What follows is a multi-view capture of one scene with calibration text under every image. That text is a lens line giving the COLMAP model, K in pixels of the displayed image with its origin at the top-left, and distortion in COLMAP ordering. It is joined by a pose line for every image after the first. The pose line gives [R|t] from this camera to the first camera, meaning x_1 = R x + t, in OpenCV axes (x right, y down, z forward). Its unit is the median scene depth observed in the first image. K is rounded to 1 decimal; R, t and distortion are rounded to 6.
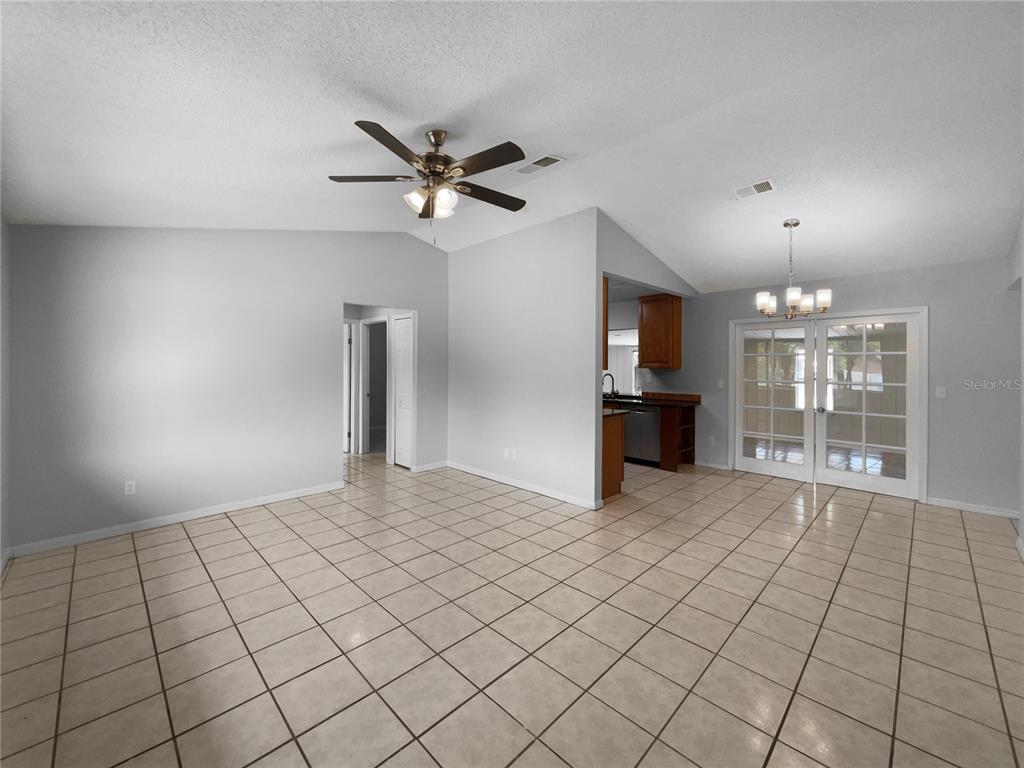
lens RADIAL K [[414.5, 0, 512.0], [0, 414.5, 384.0], [0, 0, 1]] dist [-0.000040, 0.000011]
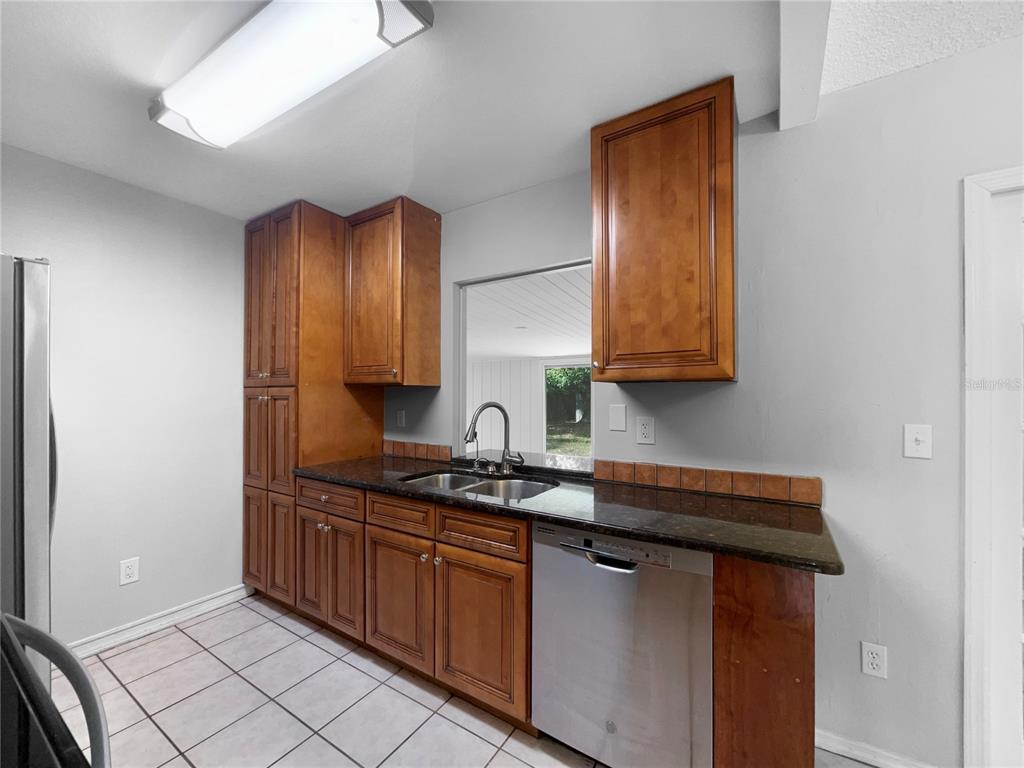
lens RADIAL K [[419.6, 0, 505.3], [0, 419.6, 398.7], [0, 0, 1]] dist [-0.007176, -0.000109]
pose [[0.977547, 0.002374, 0.210705, 0.191930], [0.004507, 0.999472, -0.032169, -0.017773], [-0.210670, 0.032396, 0.977020, 0.753216]]
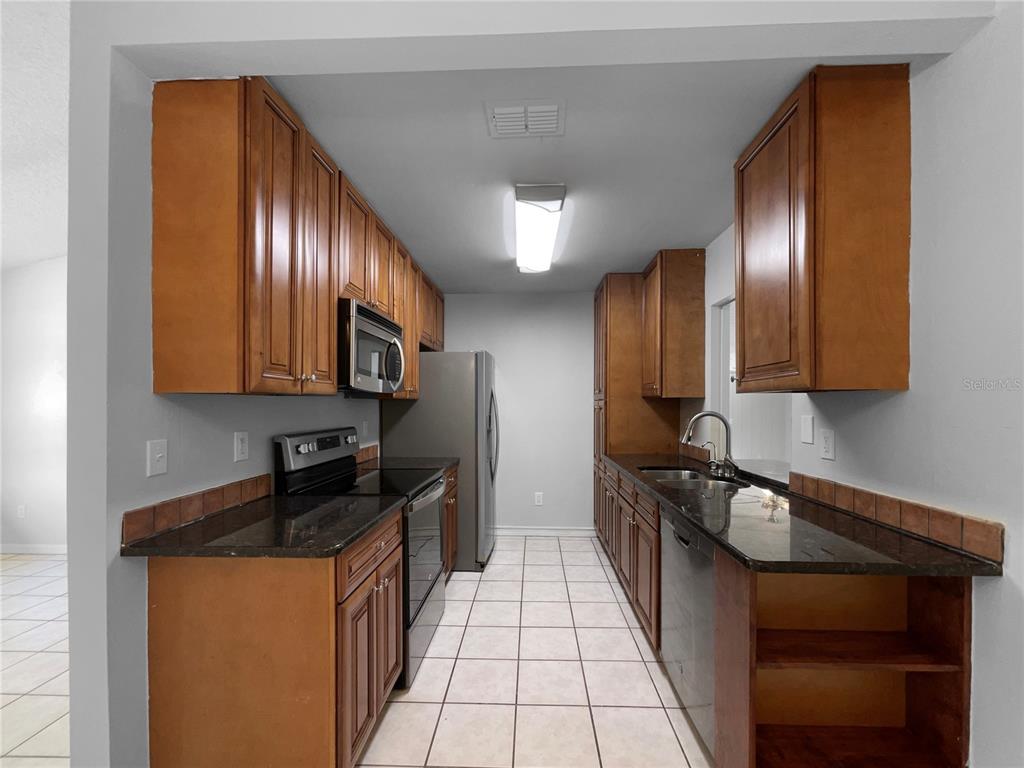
lens RADIAL K [[409.9, 0, 515.3], [0, 409.9, 409.1], [0, 0, 1]] dist [-0.001535, -0.000122]
pose [[0.681613, 0.005032, -0.731696, 0.426307], [-0.022585, 0.999645, -0.014165, -0.018736], [0.731365, 0.026180, 0.681484, 0.690701]]
